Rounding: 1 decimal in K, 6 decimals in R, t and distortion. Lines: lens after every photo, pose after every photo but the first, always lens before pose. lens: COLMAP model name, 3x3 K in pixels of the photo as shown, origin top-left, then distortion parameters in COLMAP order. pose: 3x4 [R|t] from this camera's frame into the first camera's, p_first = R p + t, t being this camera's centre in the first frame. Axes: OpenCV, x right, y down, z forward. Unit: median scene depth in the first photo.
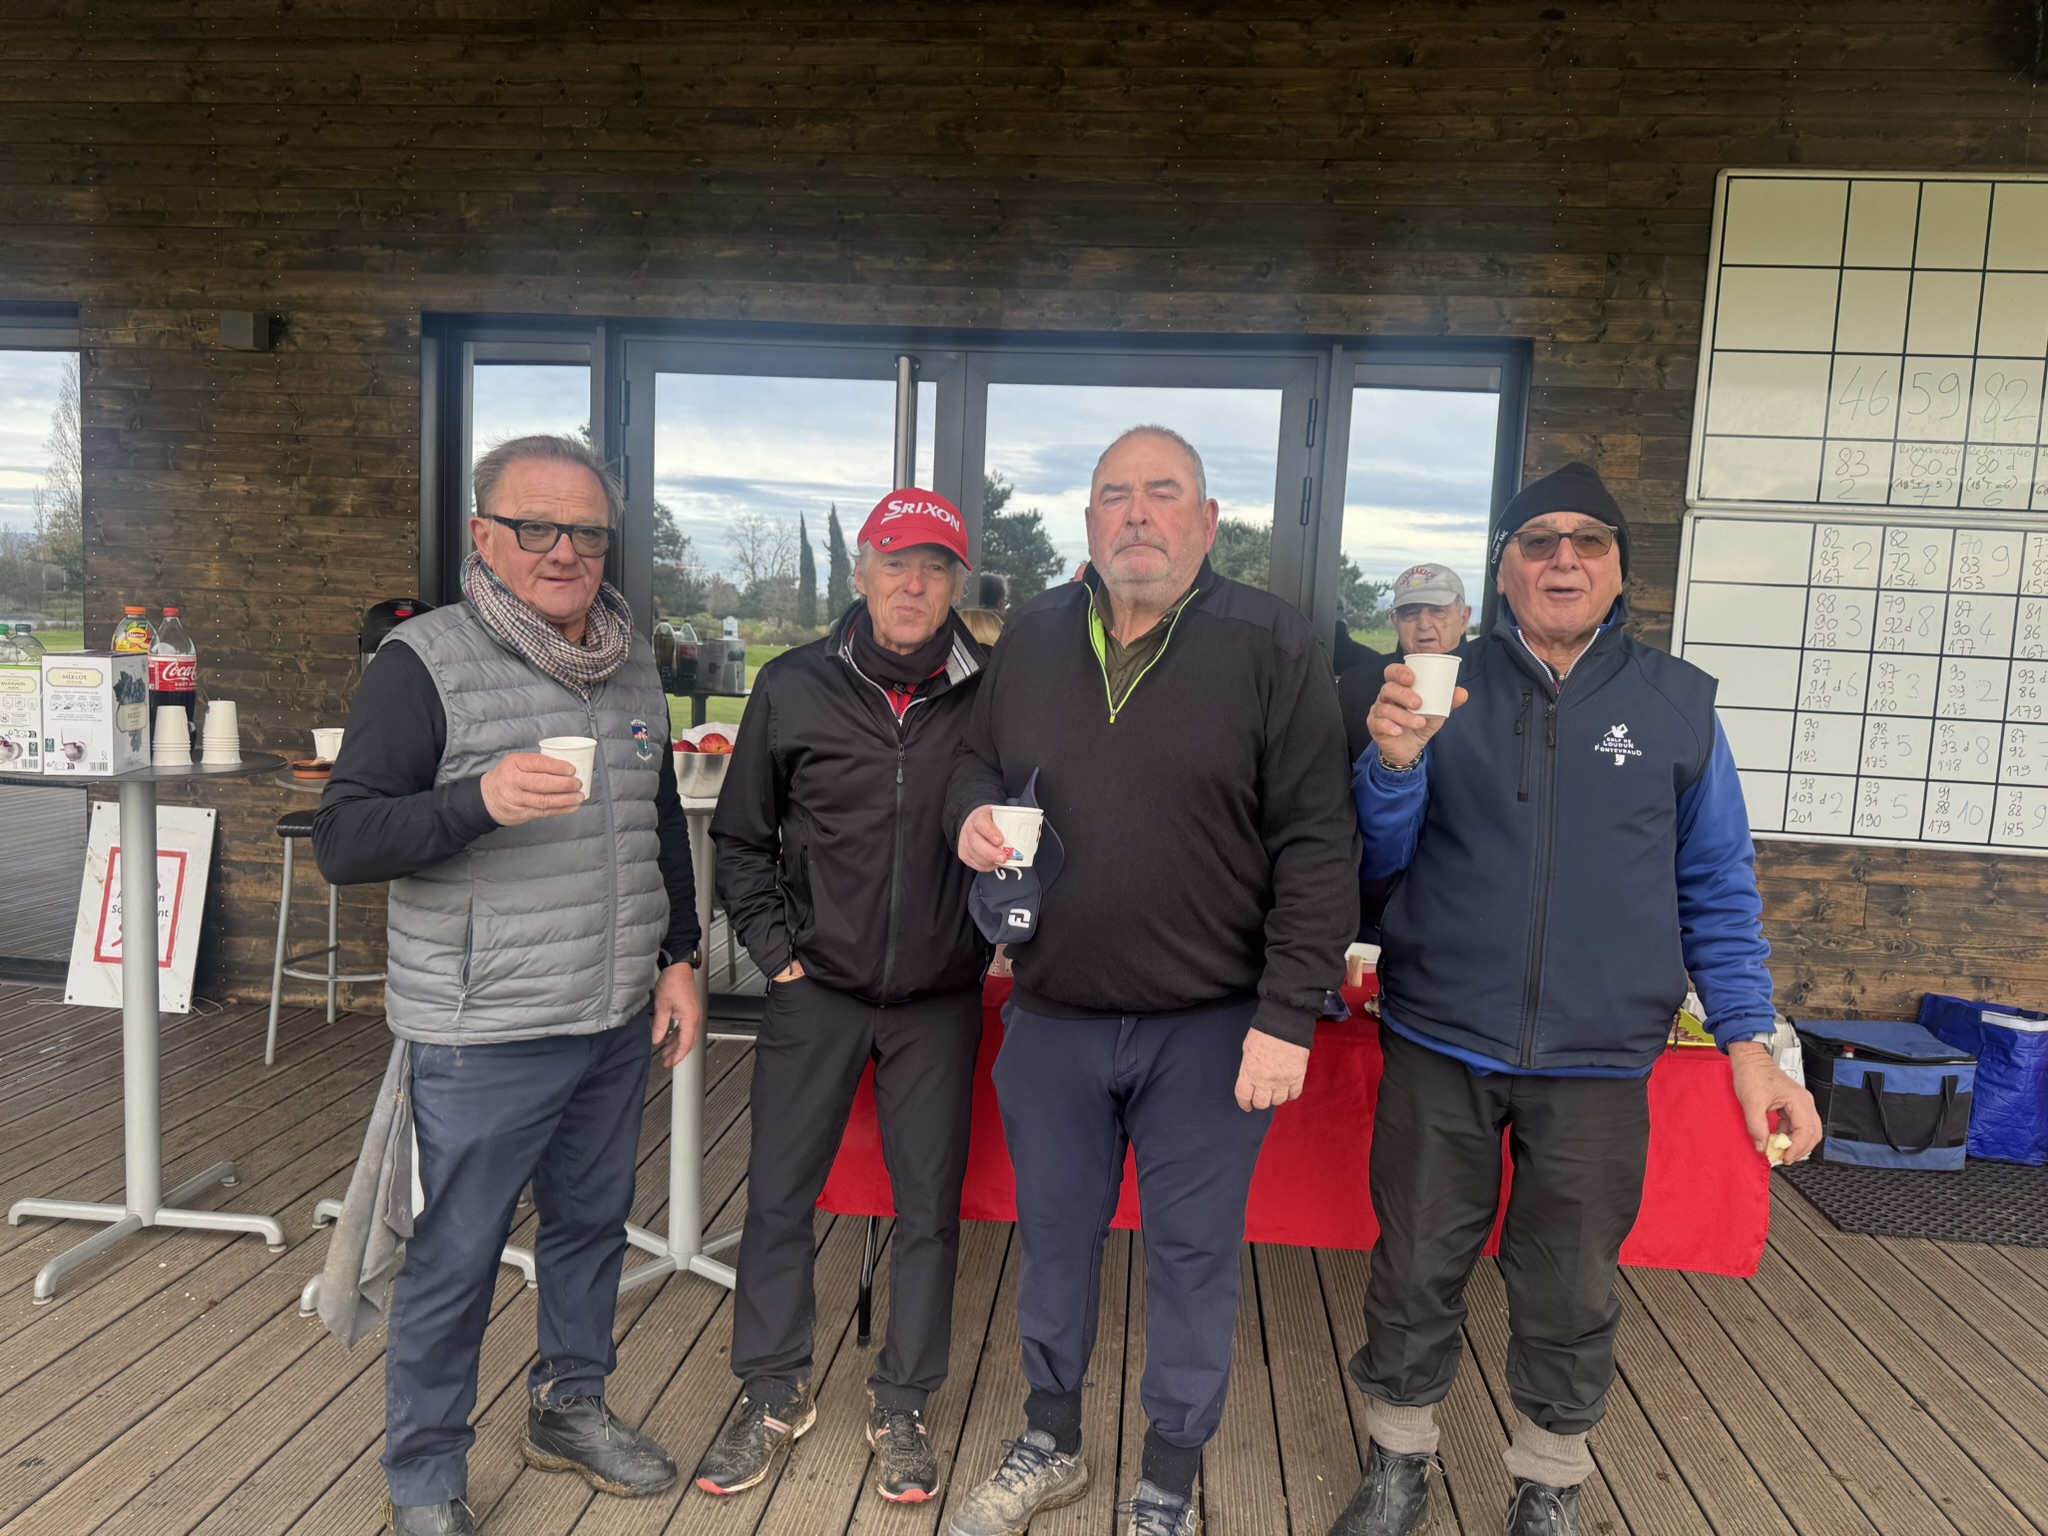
lens RADIAL K [[1397.1, 0, 1033.1], [0, 1397.1, 775.3], [0, 0, 1]] dist [0.004710, -0.001485]
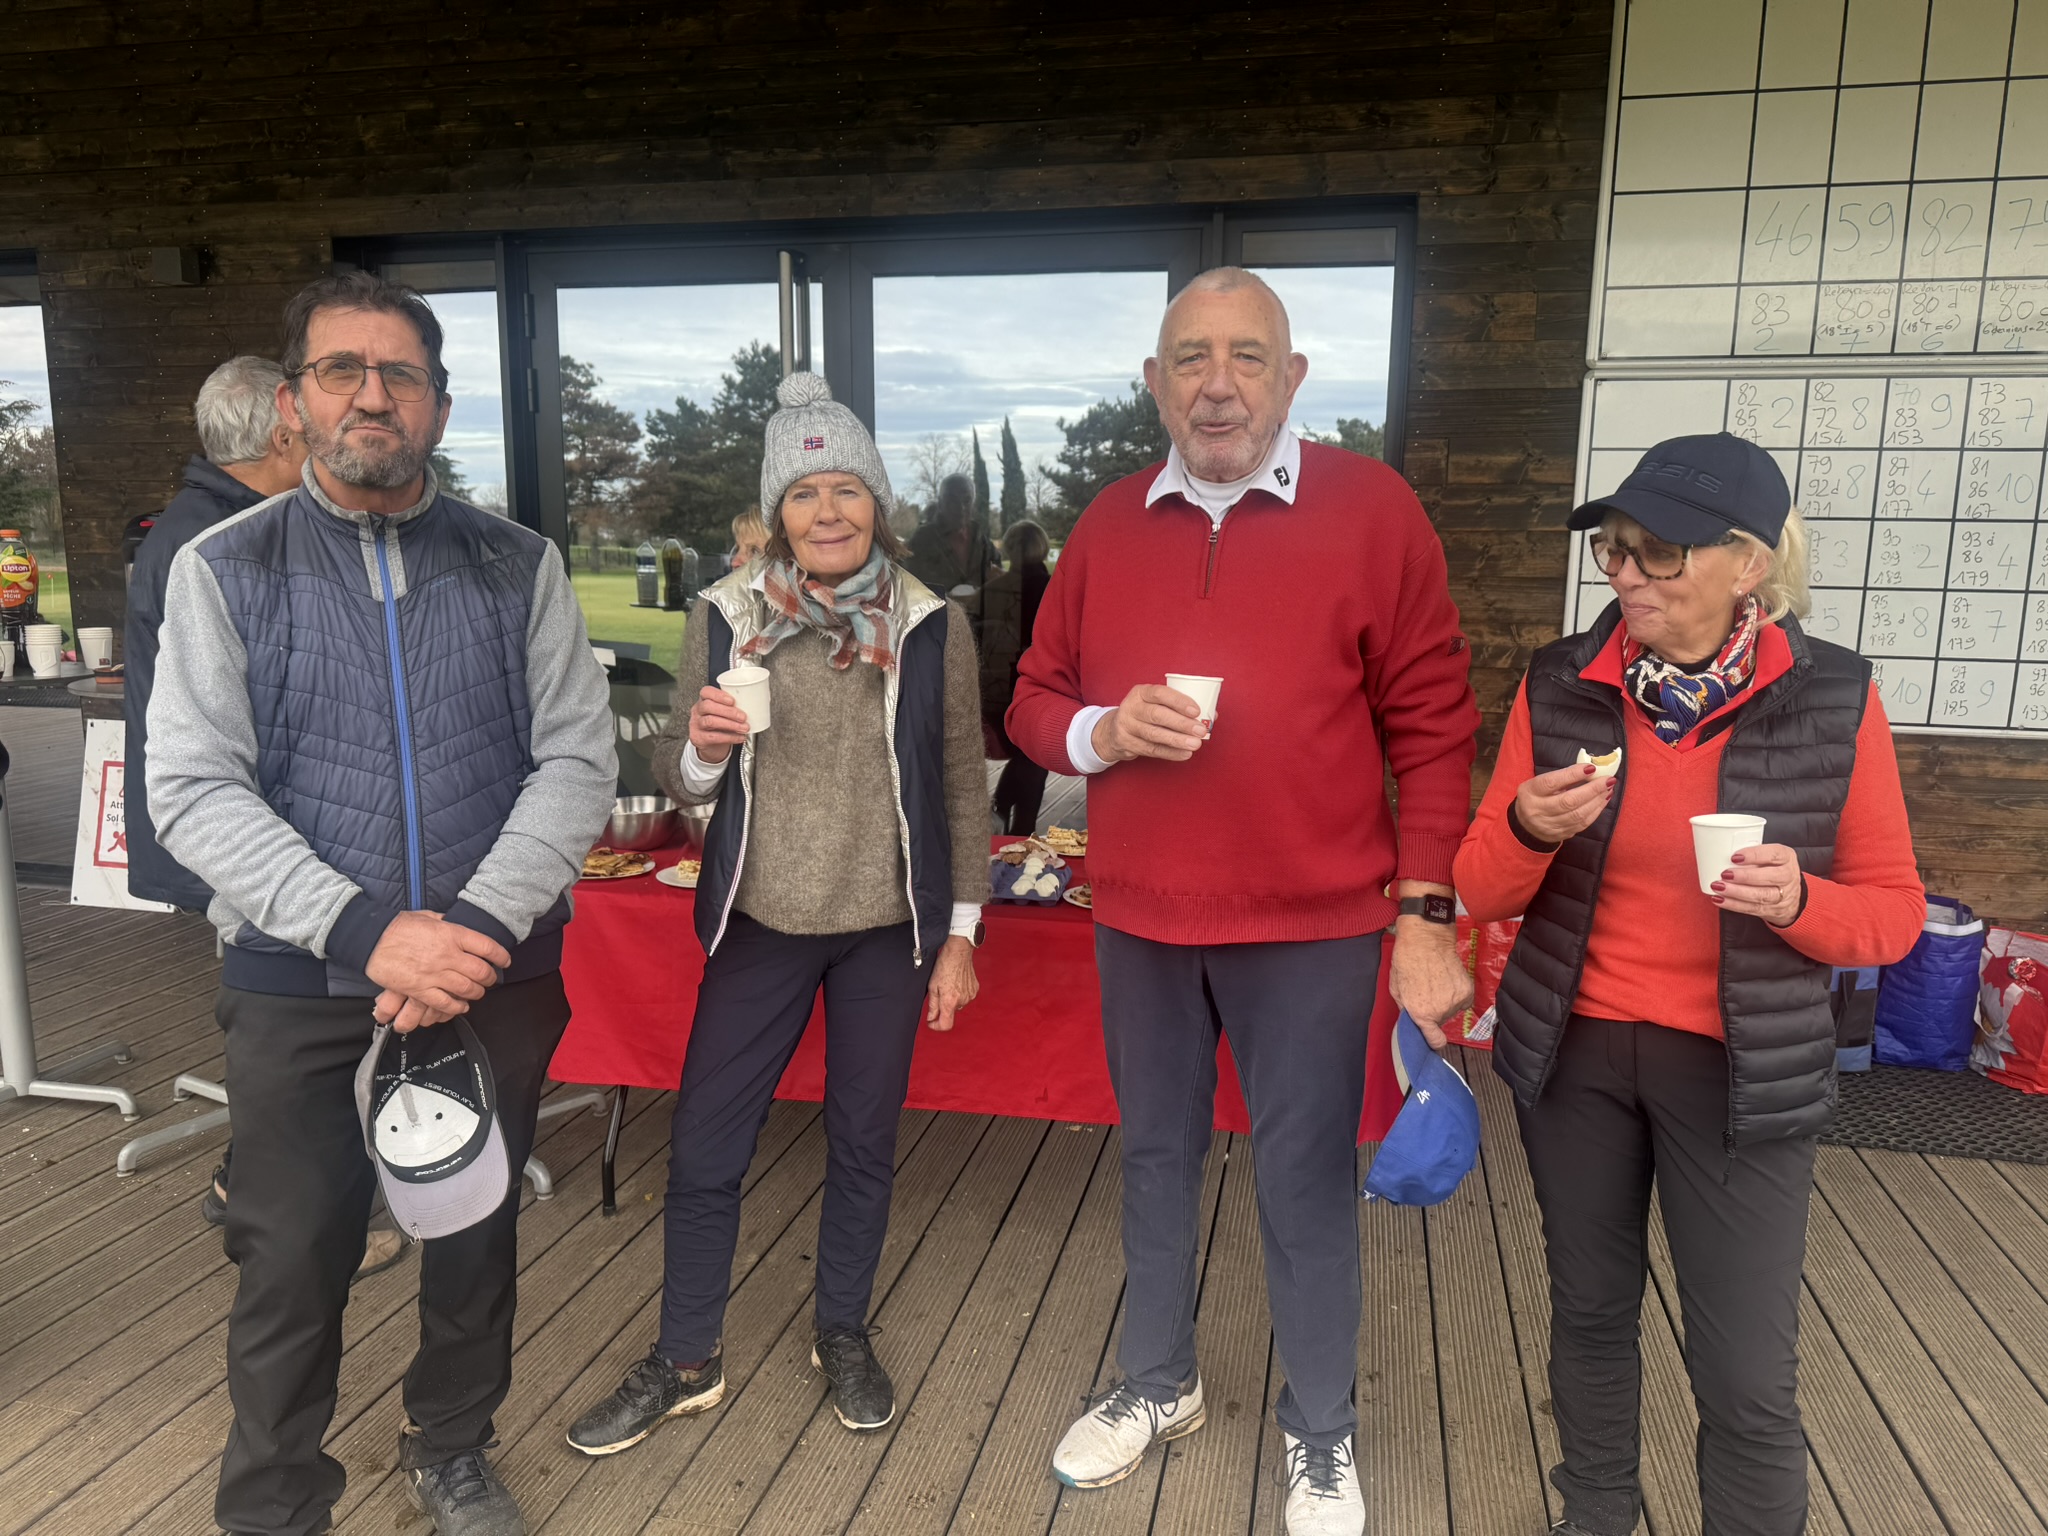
lens RADIAL K [[1397.1, 0, 1023.1], [0, 1397.1, 793.8], [0, 0, 1]] dist [0.004710, -0.001485]
pose [[0.990983, -0.008382, -0.133728, 0.216294], [0.018428, 0.997084, 0.074060, 0.015147], [0.132717, -0.075856, 0.988247, 0.006134]]
